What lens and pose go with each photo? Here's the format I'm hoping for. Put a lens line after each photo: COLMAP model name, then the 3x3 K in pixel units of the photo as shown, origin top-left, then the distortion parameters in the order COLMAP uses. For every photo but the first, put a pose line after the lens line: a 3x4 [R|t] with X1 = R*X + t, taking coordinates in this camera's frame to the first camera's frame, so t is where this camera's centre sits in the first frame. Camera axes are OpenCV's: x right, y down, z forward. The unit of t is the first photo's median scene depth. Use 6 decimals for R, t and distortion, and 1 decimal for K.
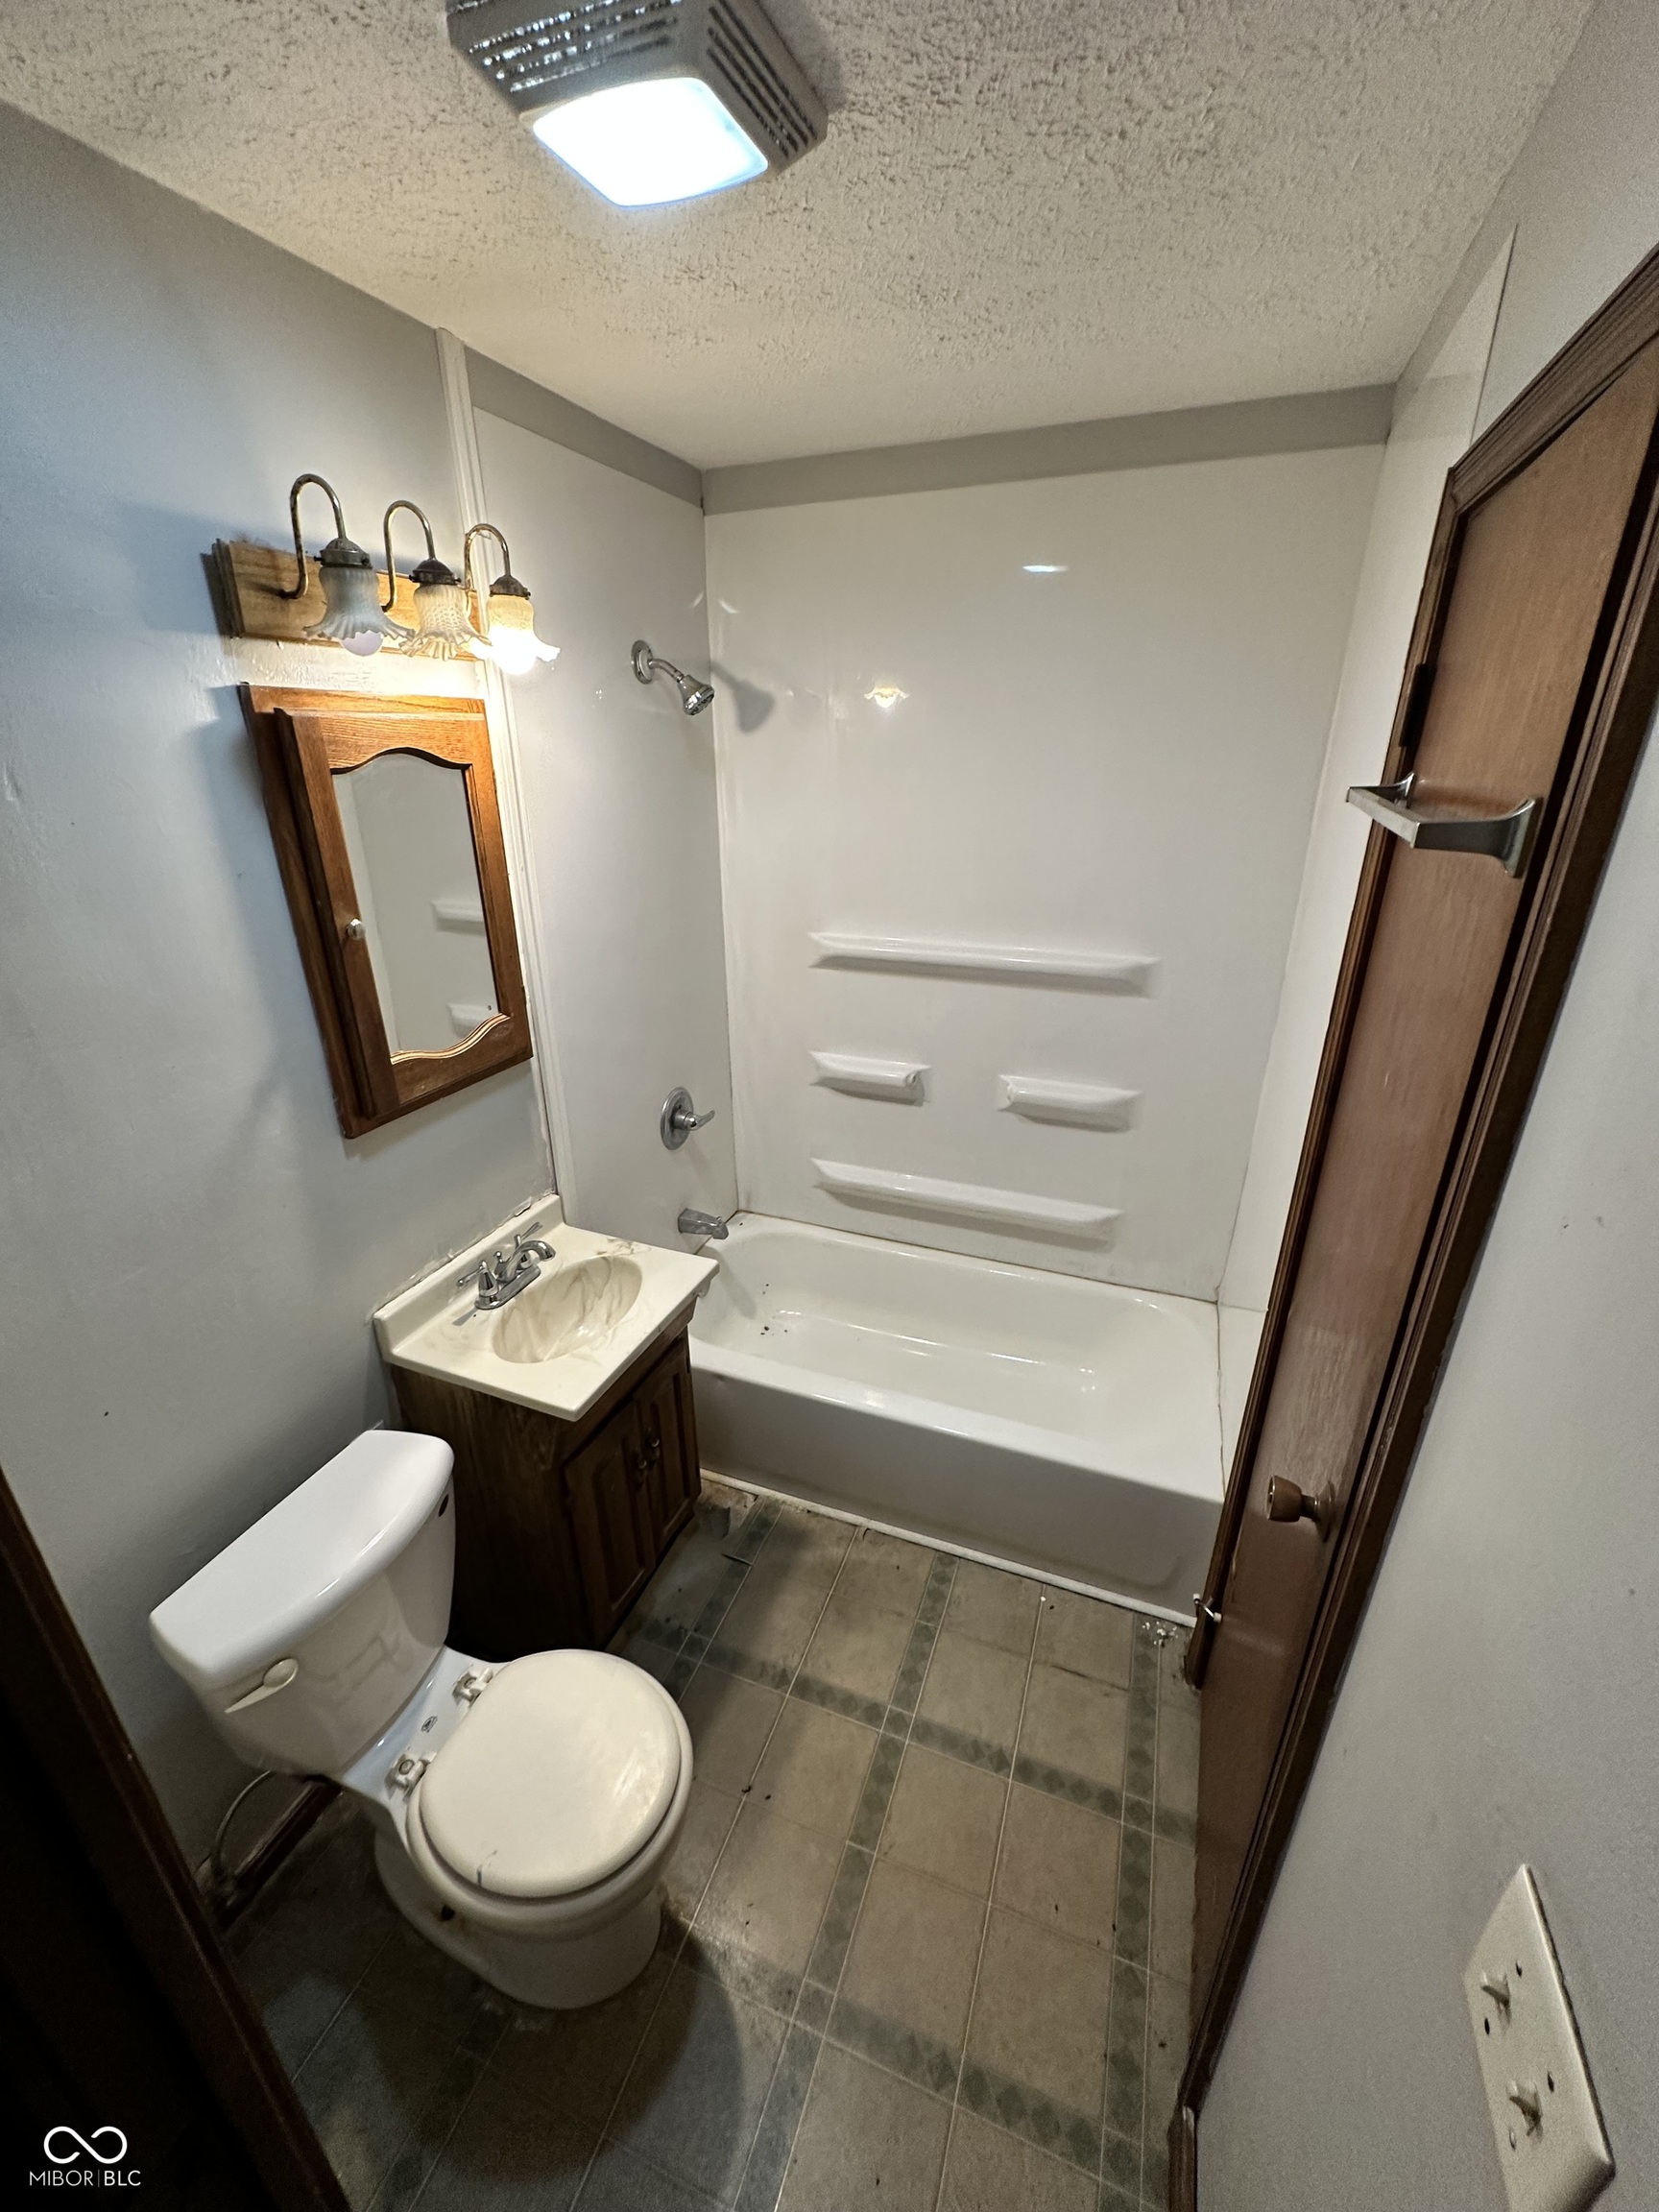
lens RADIAL K [[885.7, 0, 832.1], [0, 885.7, 1106.6], [0, 0, 1]] dist [-0.000146, 0.000475]
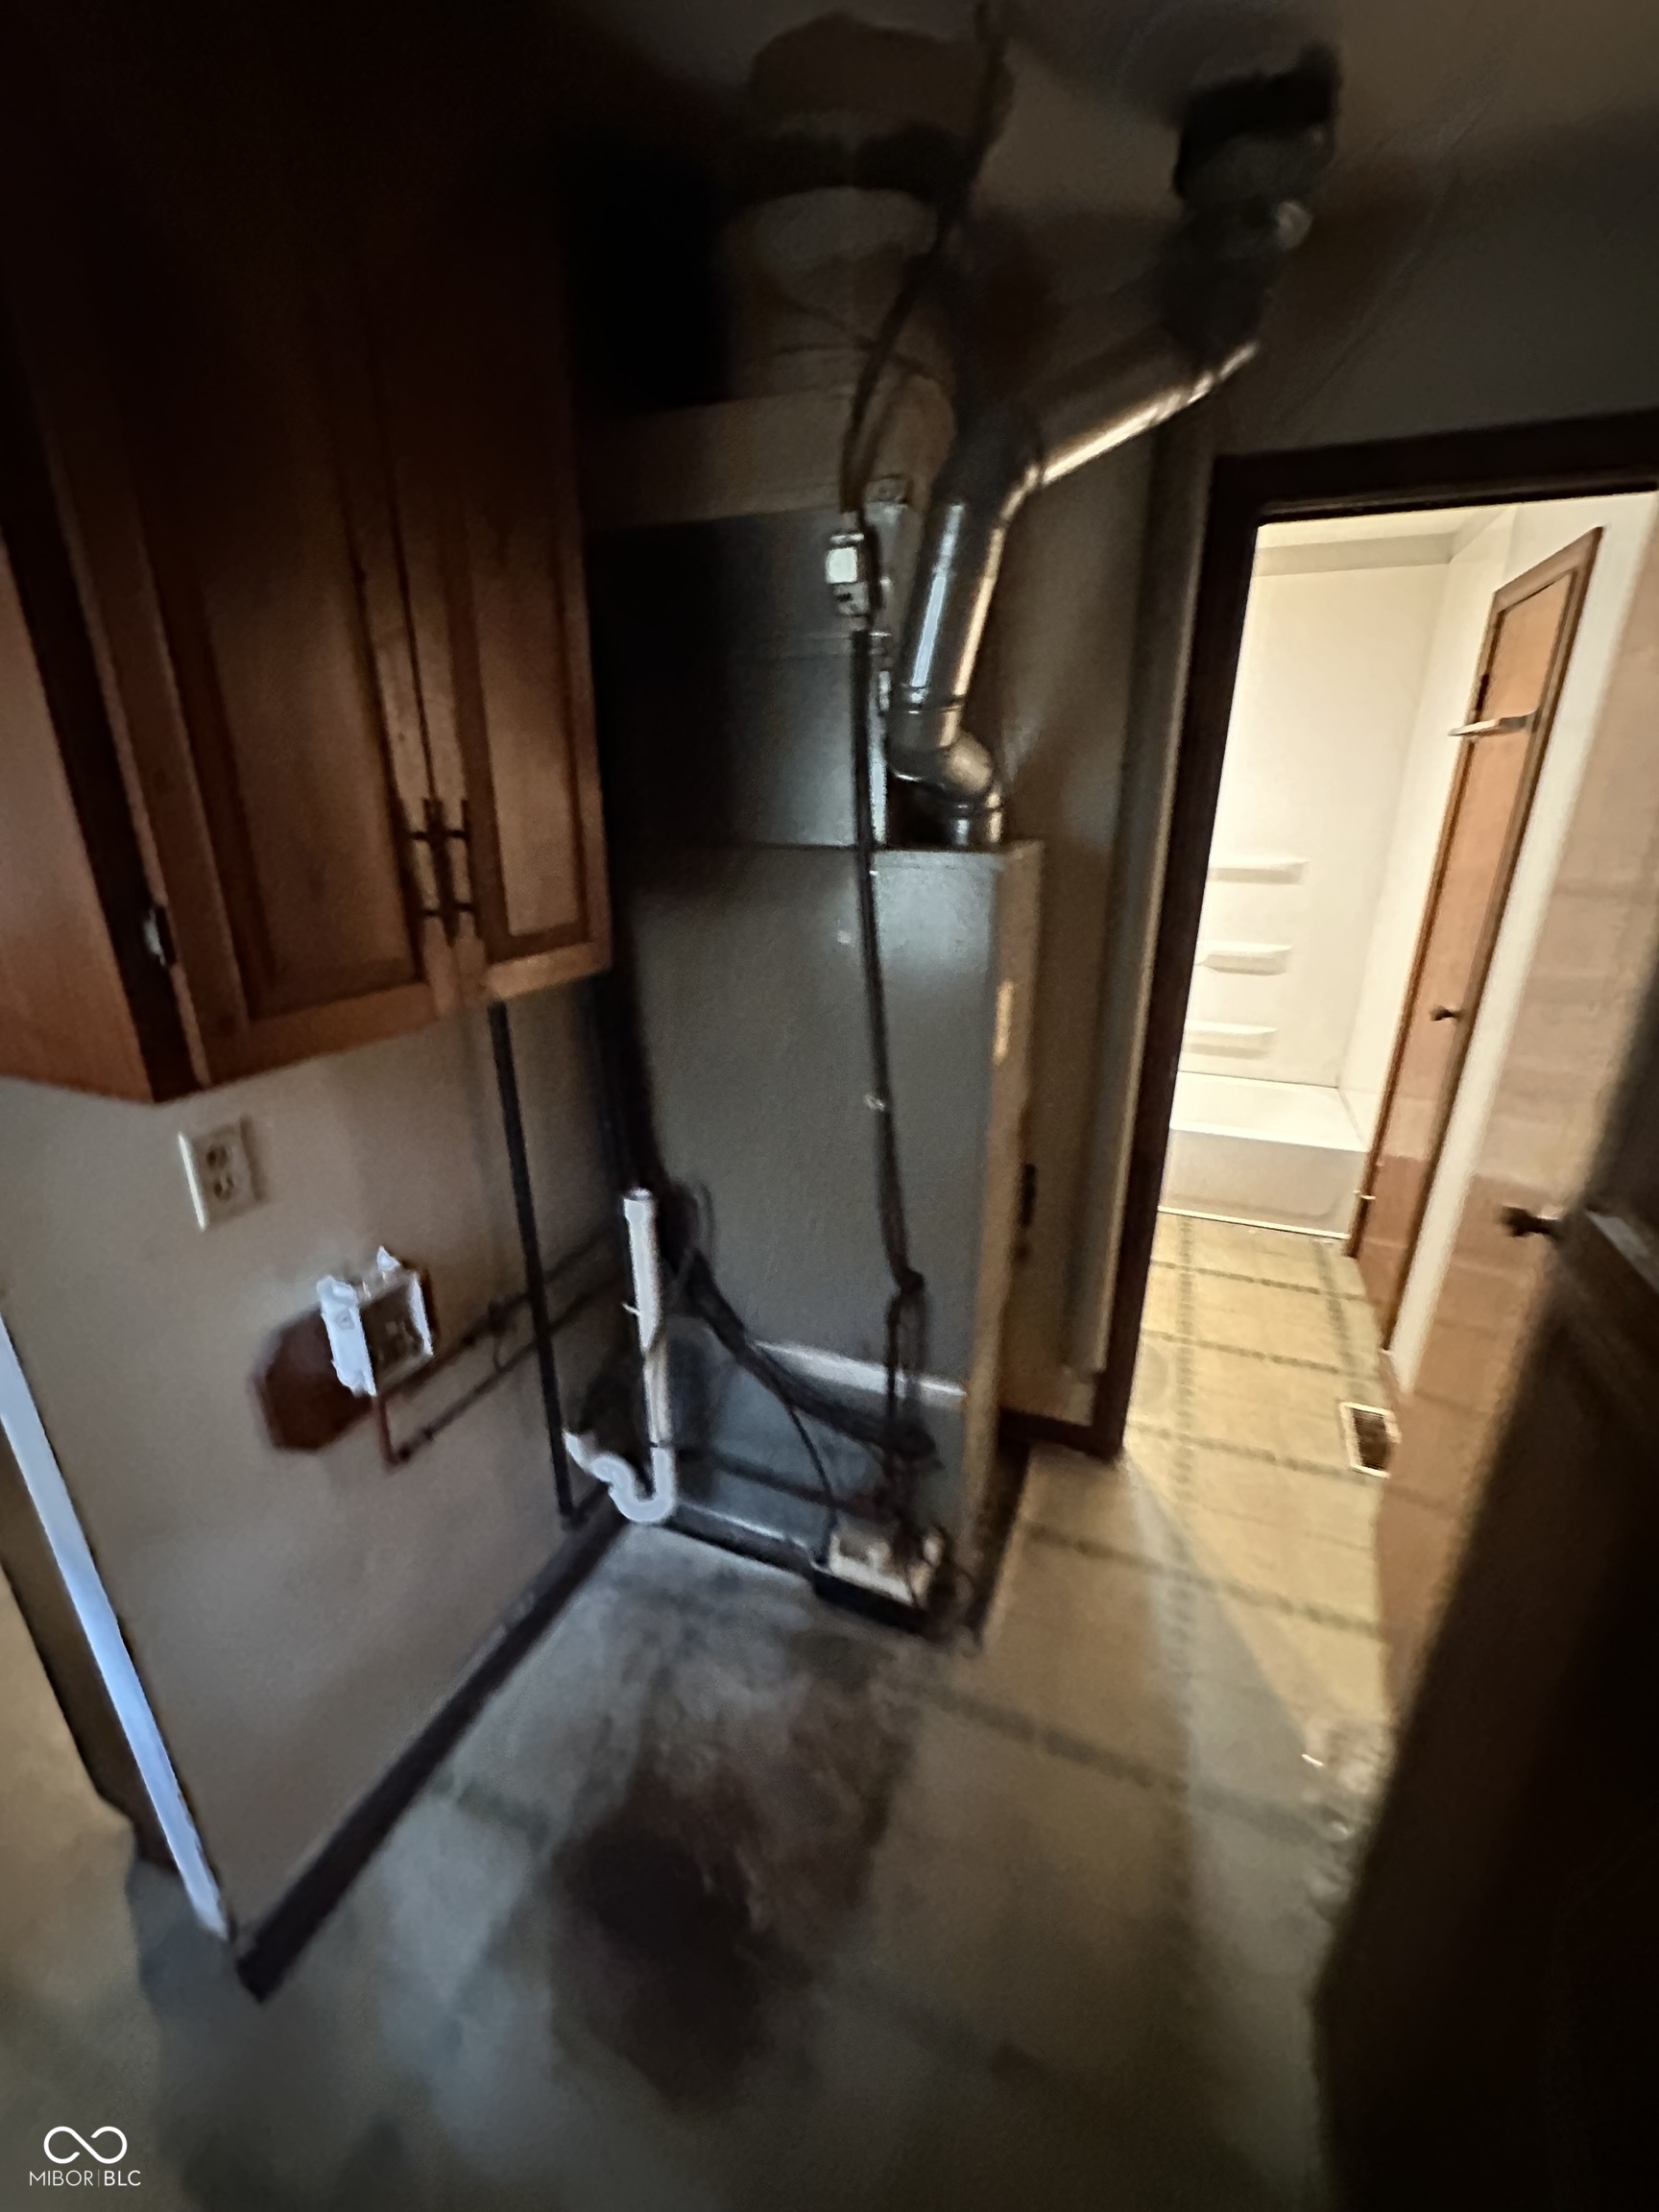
lens RADIAL K [[885.7, 0, 831.2], [0, 885.7, 1103.1], [0, 0, 1]] dist [-0.000146, 0.000475]
pose [[0.999966, 0.002890, -0.007774, -0.662110], [-0.003175, 0.999314, -0.036910, 0.462784], [0.007662, 0.036933, 0.999288, -0.834411]]
